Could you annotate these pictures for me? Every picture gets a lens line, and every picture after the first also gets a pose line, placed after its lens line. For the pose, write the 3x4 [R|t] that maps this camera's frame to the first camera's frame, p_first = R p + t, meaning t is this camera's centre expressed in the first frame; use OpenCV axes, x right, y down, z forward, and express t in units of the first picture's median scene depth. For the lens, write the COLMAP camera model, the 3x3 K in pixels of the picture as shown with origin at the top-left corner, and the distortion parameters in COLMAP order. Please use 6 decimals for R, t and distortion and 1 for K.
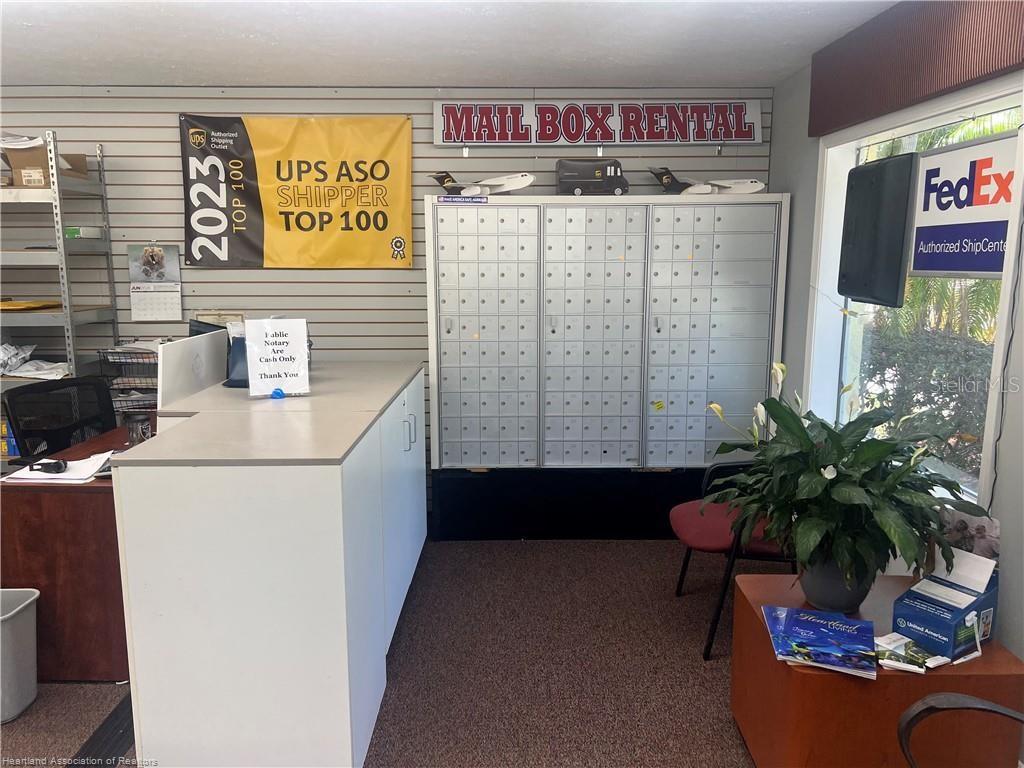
lens RADIAL K [[766.7, 0, 512.0], [0, 766.7, 384.0], [0, 0, 1]] dist [0.057974, -0.059462]
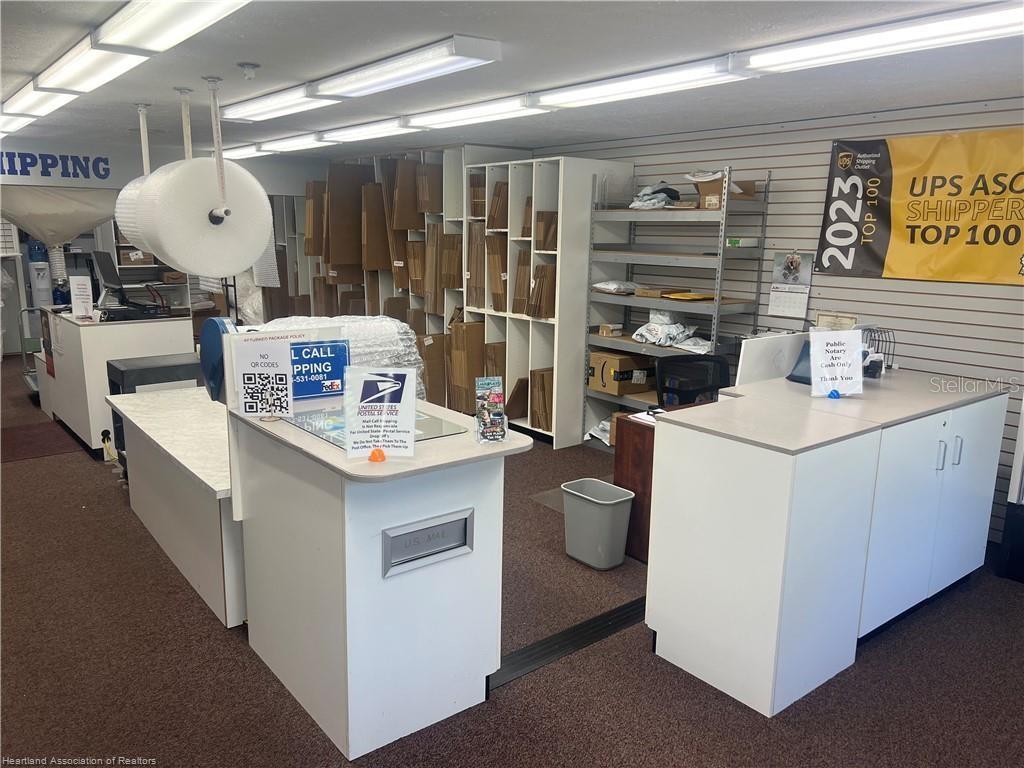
lens RADIAL K [[766.7, 0, 512.0], [0, 766.7, 384.0], [0, 0, 1]] dist [0.057974, -0.059462]
pose [[0.621821, 0.168355, -0.764850, 0.214808], [-0.146033, 0.984418, 0.097961, -0.034936], [0.769424, 0.050779, 0.636717, -0.082122]]
